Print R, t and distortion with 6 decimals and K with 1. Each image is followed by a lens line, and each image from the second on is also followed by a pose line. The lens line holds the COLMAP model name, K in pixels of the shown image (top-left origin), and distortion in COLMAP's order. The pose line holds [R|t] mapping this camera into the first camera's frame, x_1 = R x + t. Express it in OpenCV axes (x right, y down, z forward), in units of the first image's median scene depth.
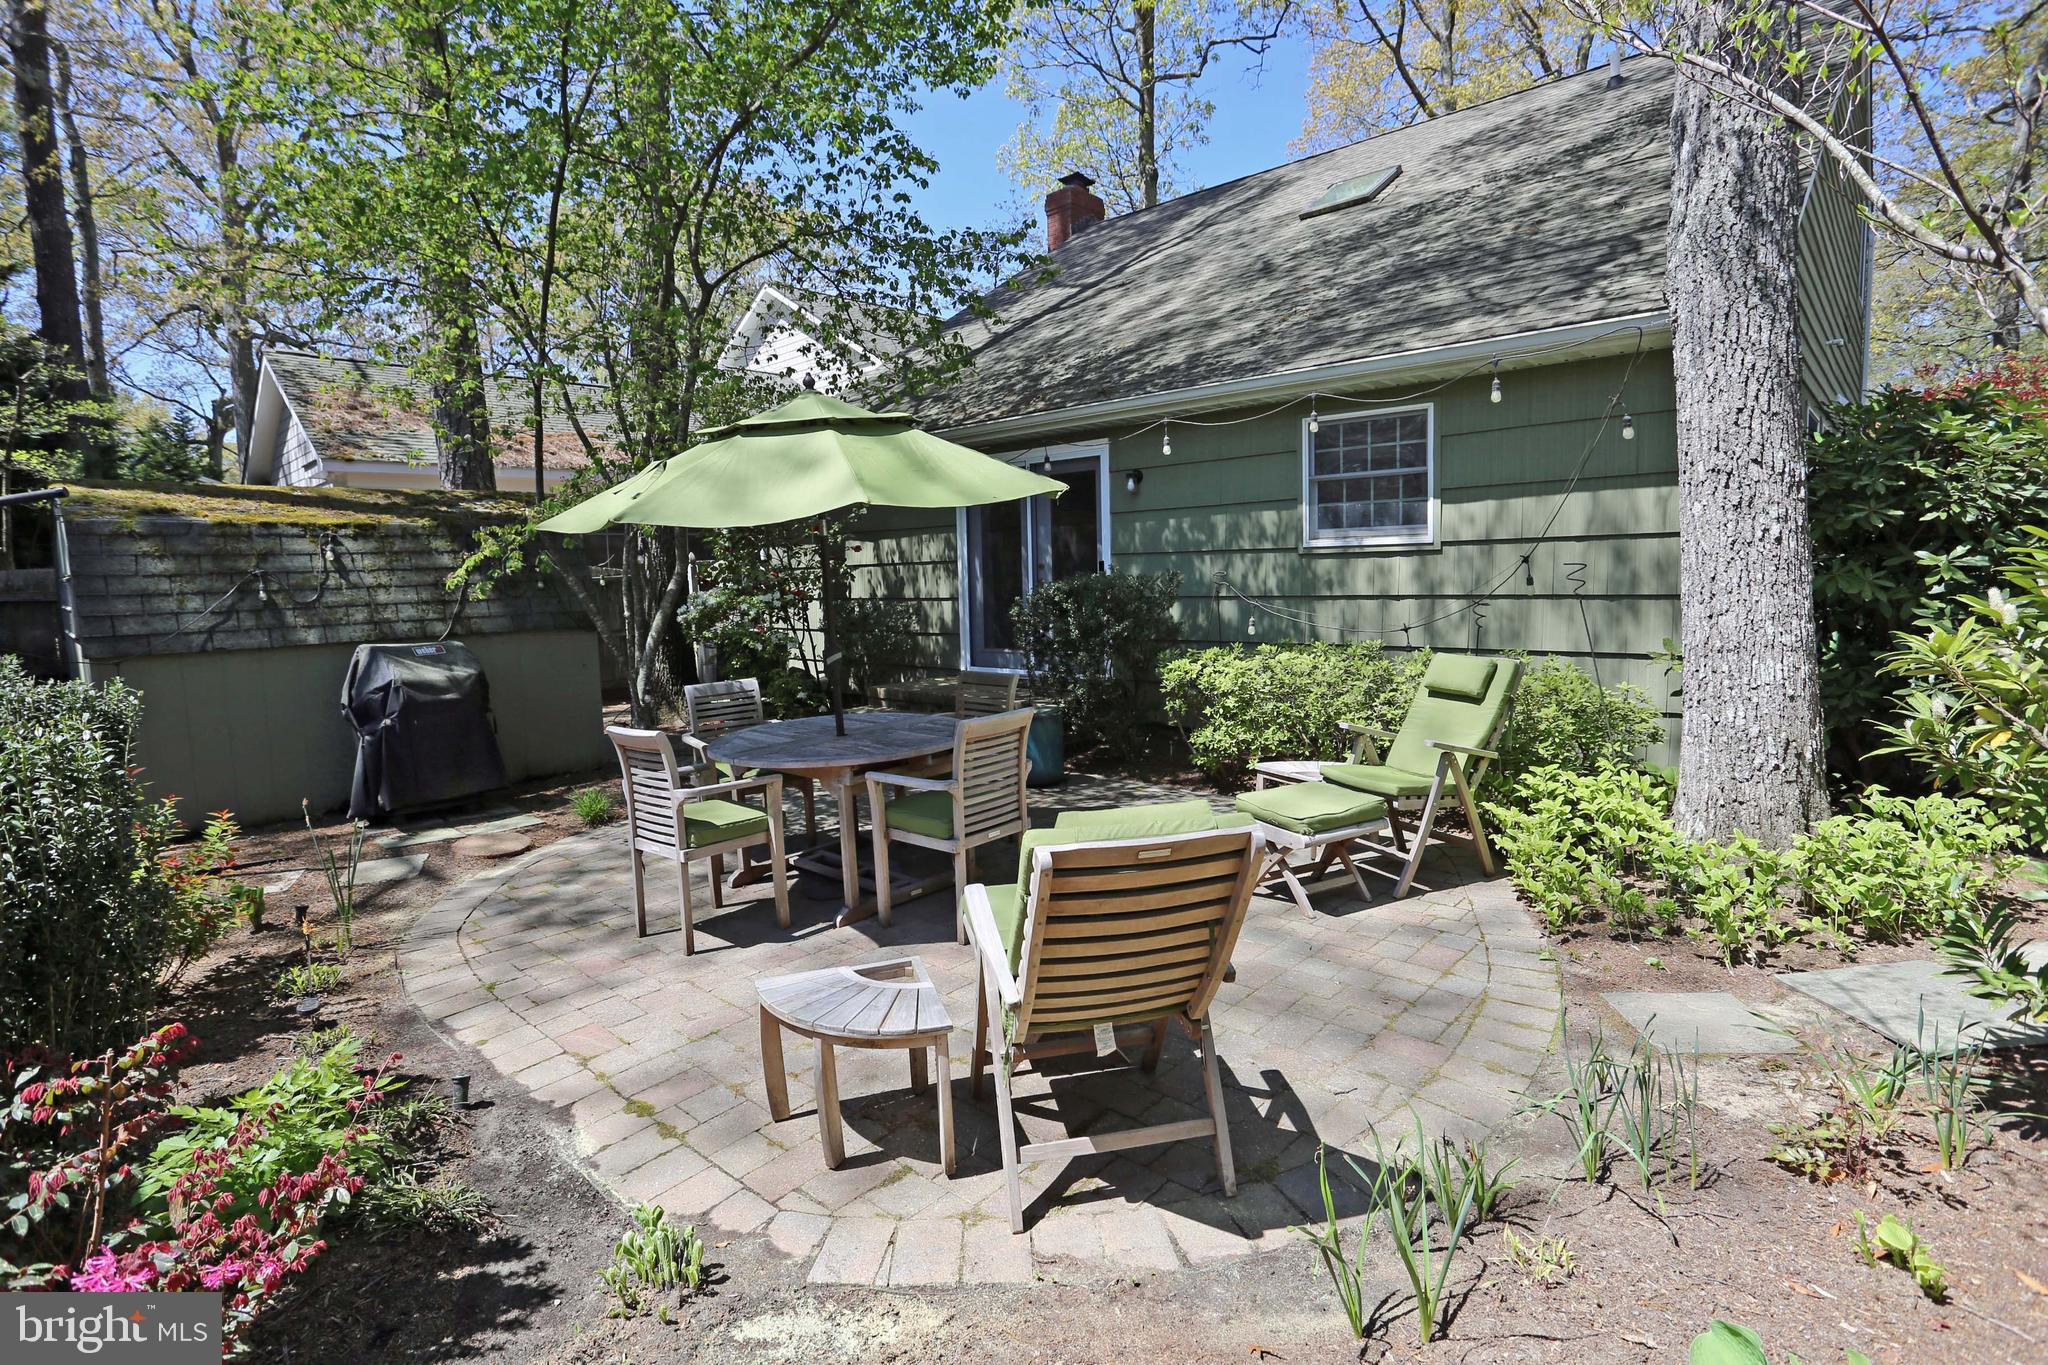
lens RADIAL K [[998.6, 0, 1024.3], [0, 998.6, 678.5], [0, 0, 1]] dist [-0.081648, 0.034118]
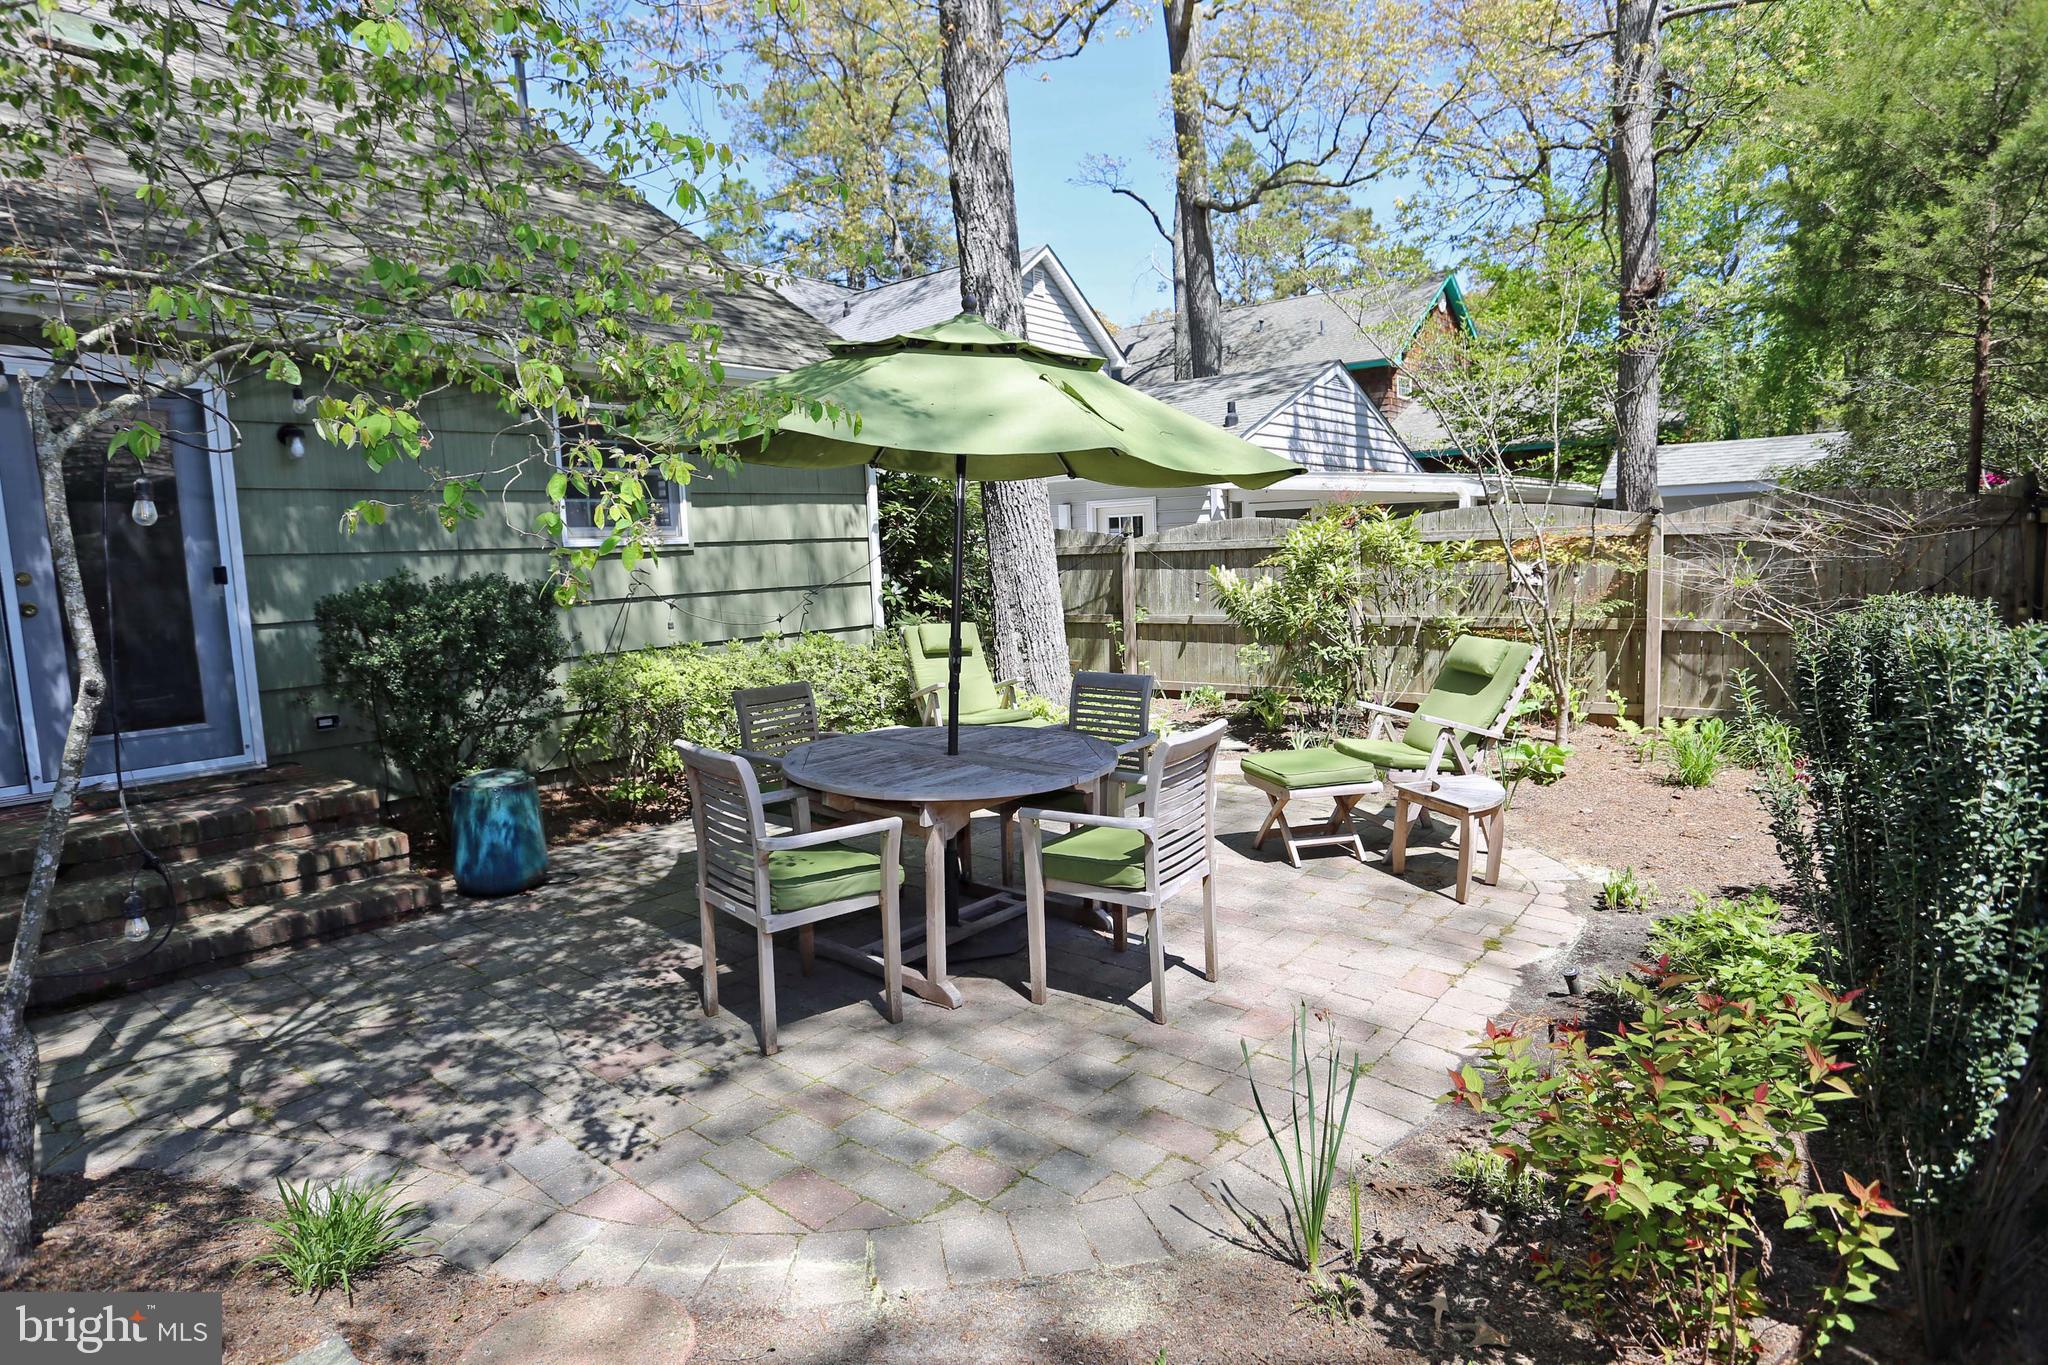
lens RADIAL K [[1130.6, 0, 1024.0], [0, 1130.6, 682.5], [0, 0, 1]] dist [-0.078908, 0.000045]
pose [[-0.082071, -0.079180, 0.993476, -0.897574], [0.147263, 0.984933, 0.090664, -0.054951], [-0.985687, 0.153743, -0.069174, 0.850814]]
